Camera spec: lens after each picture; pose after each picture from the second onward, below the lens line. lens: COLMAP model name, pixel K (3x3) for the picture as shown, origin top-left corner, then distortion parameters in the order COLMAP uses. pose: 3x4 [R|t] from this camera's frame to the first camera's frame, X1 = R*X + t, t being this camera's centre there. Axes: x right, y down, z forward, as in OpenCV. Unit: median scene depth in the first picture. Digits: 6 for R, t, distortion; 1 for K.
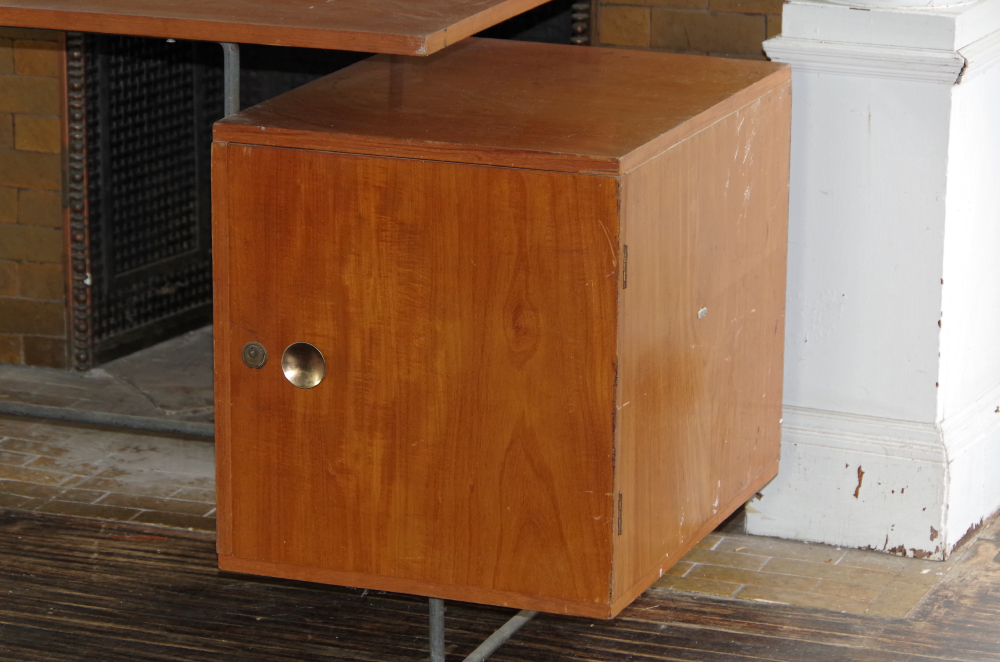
lens RADIAL K [[3847.6, 0, 506.8], [0, 3847.6, 409.8], [0, 0, 1]] dist [-0.000894, 0.000000]
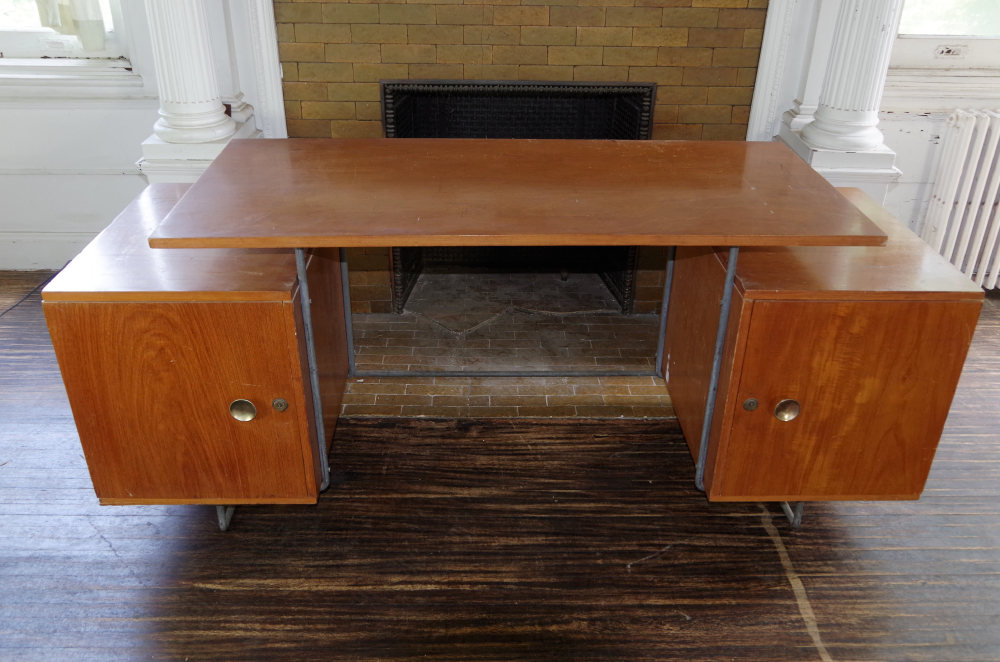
lens RADIAL K [[863.6, 0, 500.3], [0, 863.6, 344.5], [0, 0, 1]] dist [-0.029919, 0.035040]
pose [[0.923880, -0.178319, 0.338598, -0.286324], [0.091796, 0.962234, 0.256278, -0.146111], [-0.371510, -0.205688, 0.905358, 0.620675]]
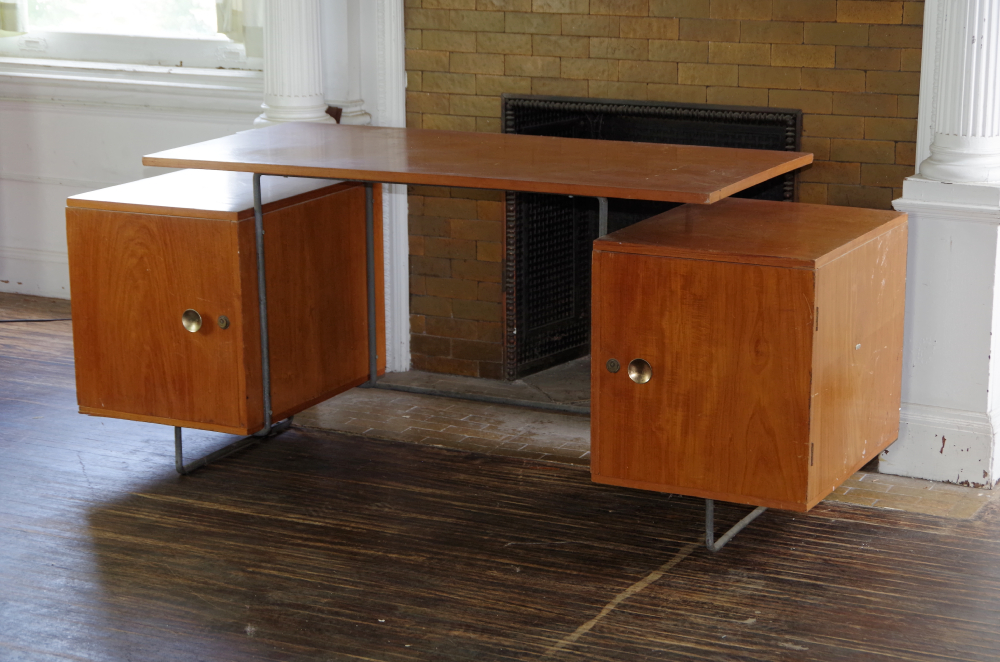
lens RADIAL K [[2181.4, 0, 510.5], [0, 2181.4, 350.2], [0, 0, 1]] dist [0.094822, 0.000000]
pose [[0.995213, 0.013544, -0.096791, -0.012086], [-0.017079, 0.999213, -0.035789, 0.015466], [0.096230, 0.037270, 0.994661, -0.045619]]
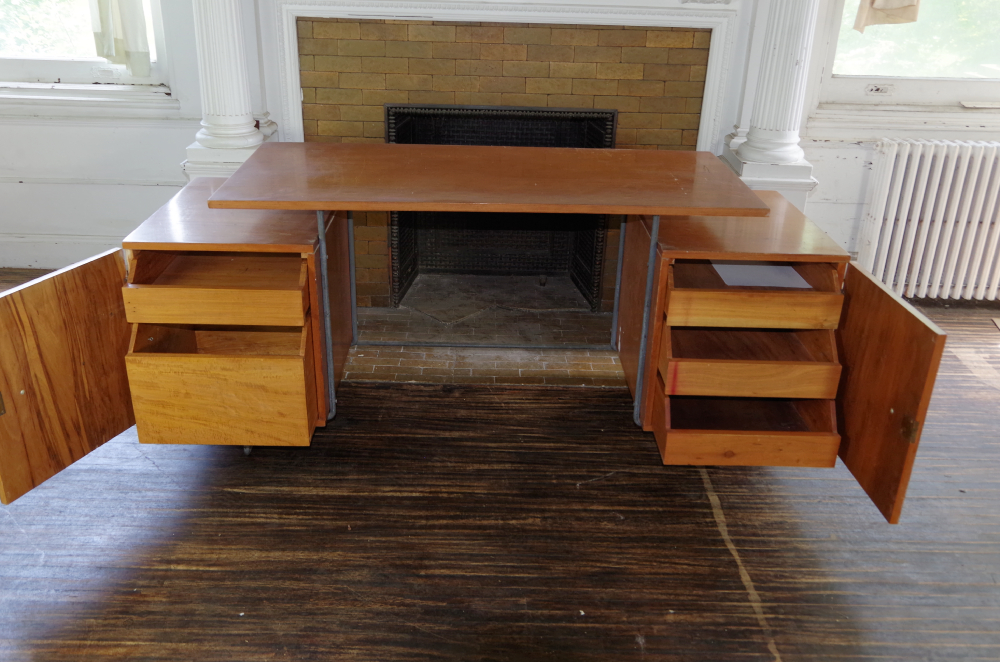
lens RADIAL K [[915.2, 0, 497.4], [0, 915.2, 342.1], [0, 0, 1]] dist [0.007747, 0.000000]
pose [[0.928538, -0.134788, 0.345903, -0.326856], [0.077145, 0.981477, 0.175363, -0.112108], [-0.363132, -0.136147, 0.921737, 0.483464]]
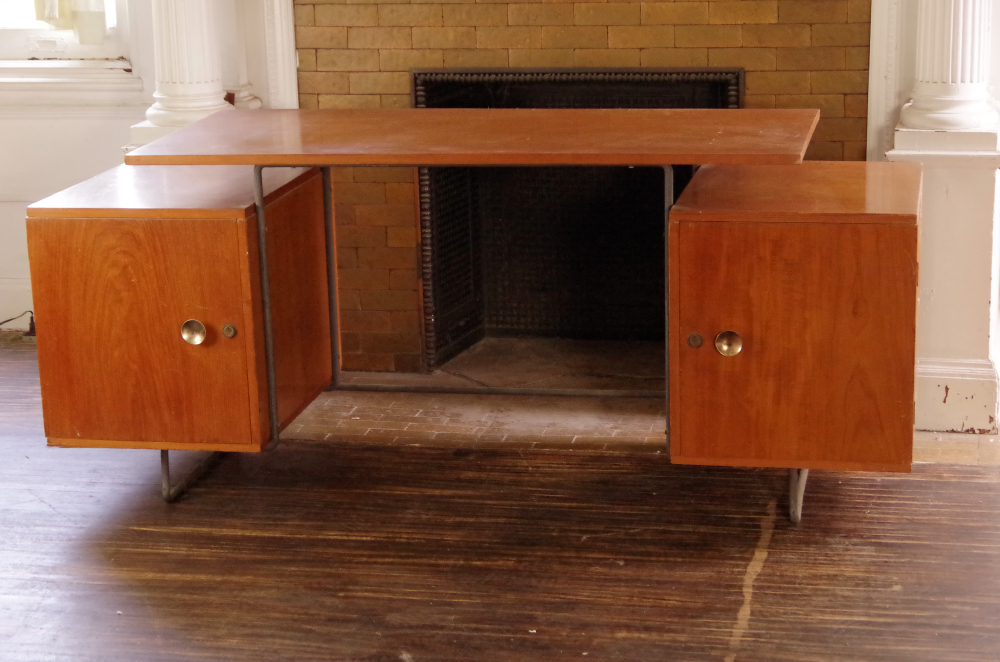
lens RADIAL K [[2221.7, 0, 513.0], [0, 2221.7, 352.9], [0, 0, 1]] dist [0.088407, 0.000000]
pose [[0.984830, -0.071360, 0.158171, -0.285298], [0.075383, 0.996962, -0.019580, 0.004901], [-0.156294, 0.031206, 0.987218, 0.001629]]
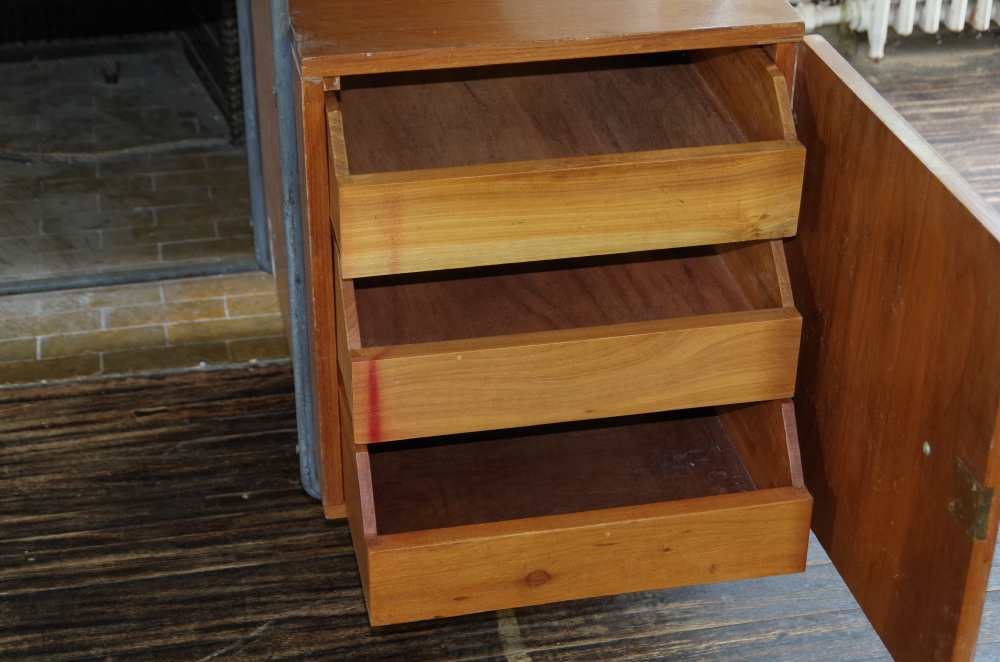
lens RADIAL K [[1912.2, 0, 511.9], [0, 1912.2, 360.7], [0, 0, 1]] dist [0.026293, 0.000000]
pose [[0.840138, -0.290874, 0.457777, -0.220071], [0.141009, 0.932144, 0.333503, -0.130200], [-0.523721, -0.215638, 0.824146, 0.572666]]
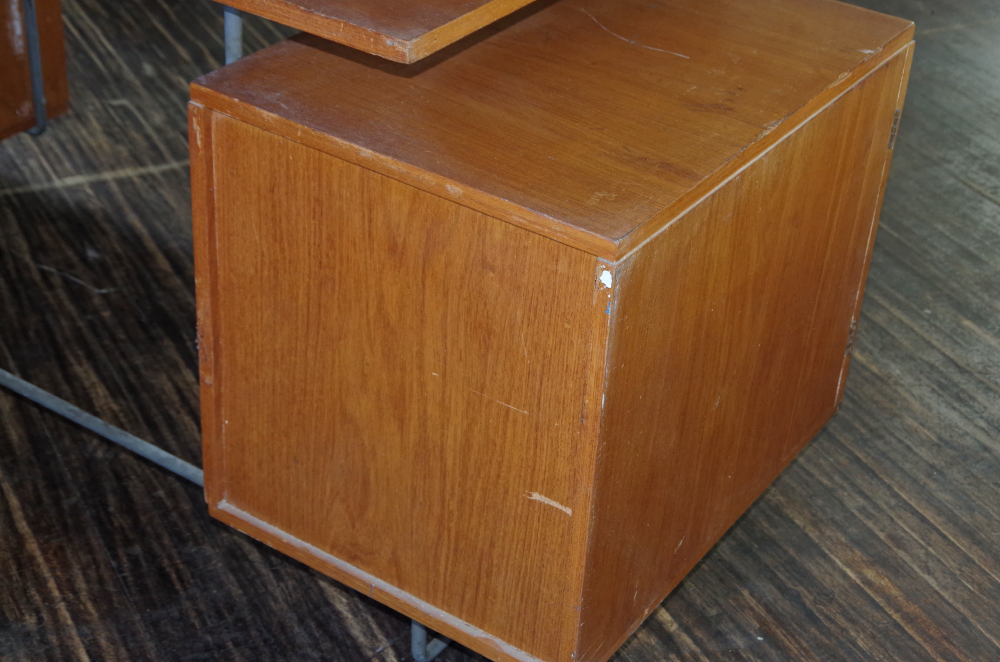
lens RADIAL K [[1701.0, 0, 493.7], [0, 1701.0, 336.5], [0, 0, 1]] dist [0.014461, 0.000000]
pose [[-0.752021, -0.390781, 0.530805, -0.497511], [0.115859, 0.714395, 0.690084, -0.283416], [-0.648877, 0.580457, -0.491964, 1.146393]]
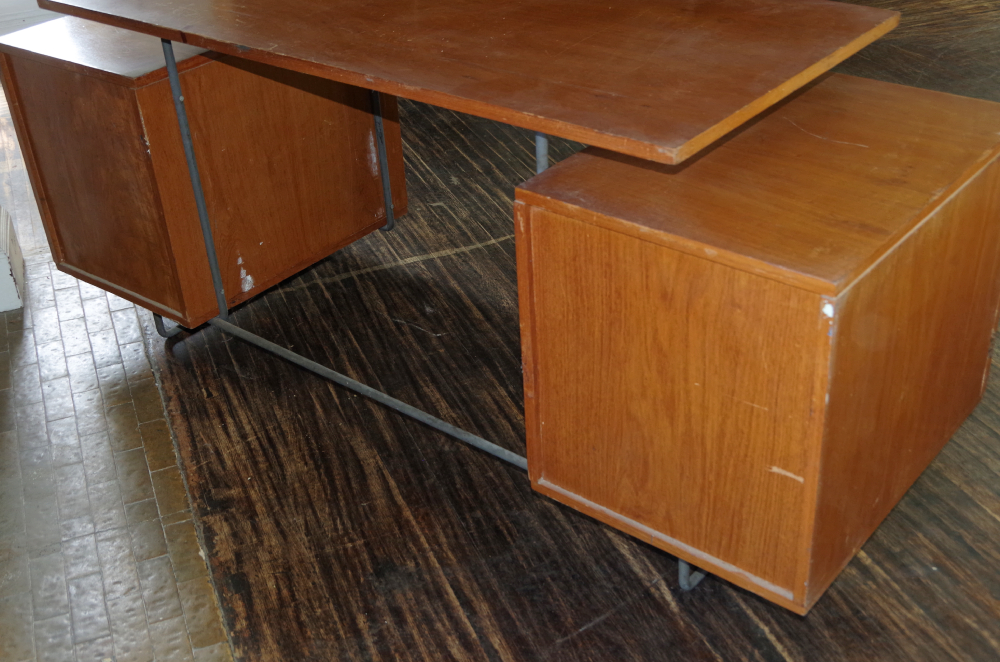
lens RADIAL K [[1198.7, 0, 495.8], [0, 1198.7, 335.8], [0, 0, 1]] dist [-0.008029, 0.000000]
pose [[-0.682120, -0.348327, 0.642947, -0.483661], [0.246064, 0.718641, 0.650391, -0.286397], [-0.688596, 0.601851, -0.404488, 1.157381]]
